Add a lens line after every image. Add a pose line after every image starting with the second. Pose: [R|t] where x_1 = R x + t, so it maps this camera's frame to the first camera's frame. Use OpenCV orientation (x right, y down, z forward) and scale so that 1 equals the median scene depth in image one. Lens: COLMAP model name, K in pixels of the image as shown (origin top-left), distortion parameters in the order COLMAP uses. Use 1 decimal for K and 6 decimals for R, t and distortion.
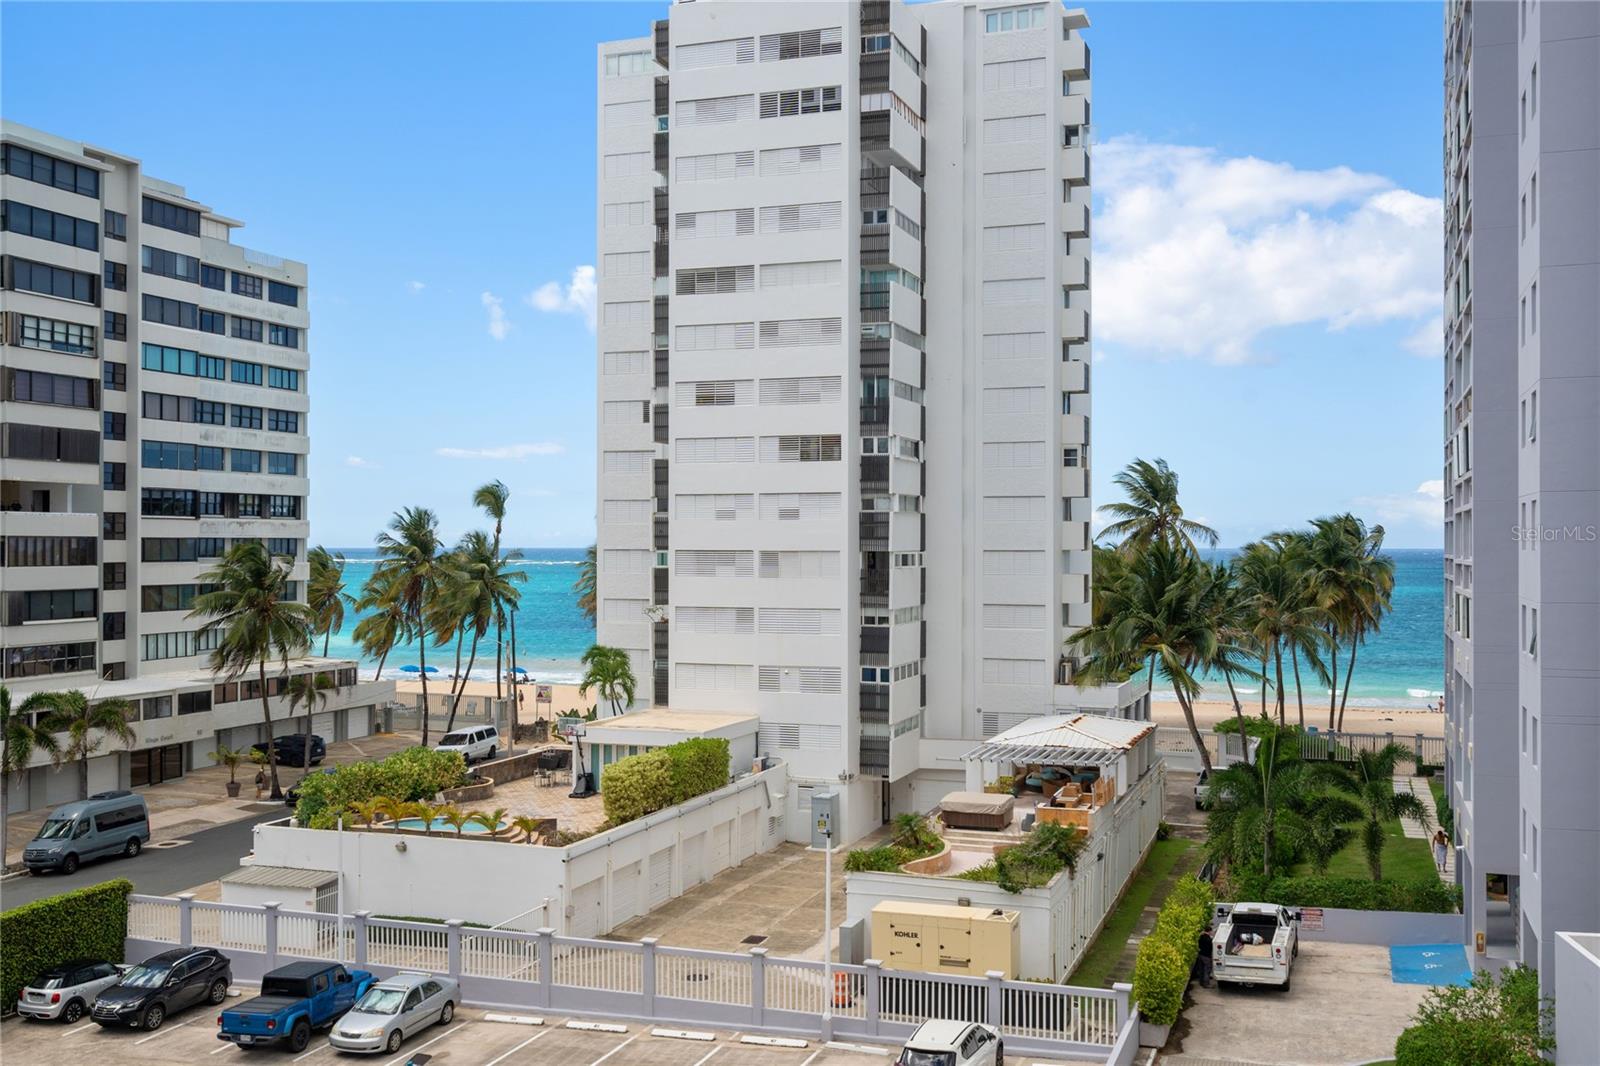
lens RADIAL K [[1569.6, 0, 800.0], [0, 1569.6, 533.0], [0, 0, 1]] dist [0.008103, 0.006789]
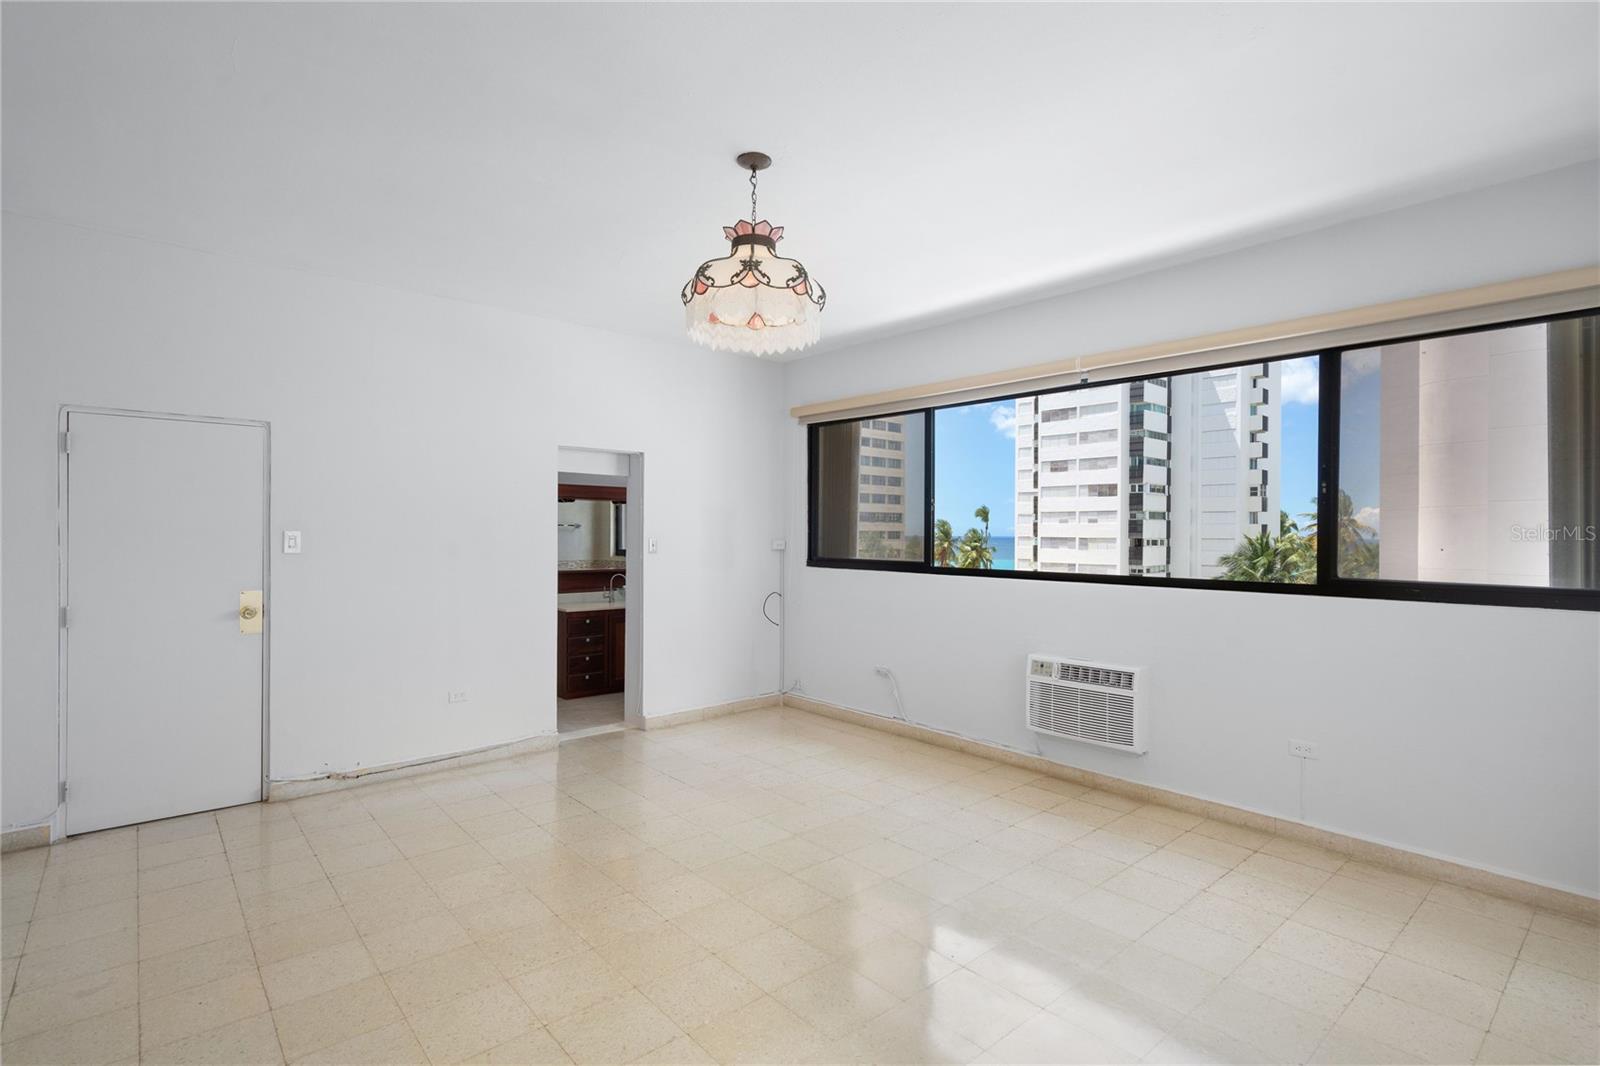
lens RADIAL K [[786.3, 0, 792.5], [0, 786.3, 535.7], [0, 0, 1]] dist [0.001289, 0.000307]
pose [[0.873439, 0.006599, -0.486889, 0.156768], [-0.002570, 0.999957, 0.008942, -0.000253], [0.486927, -0.006559, 0.873418, -0.147675]]
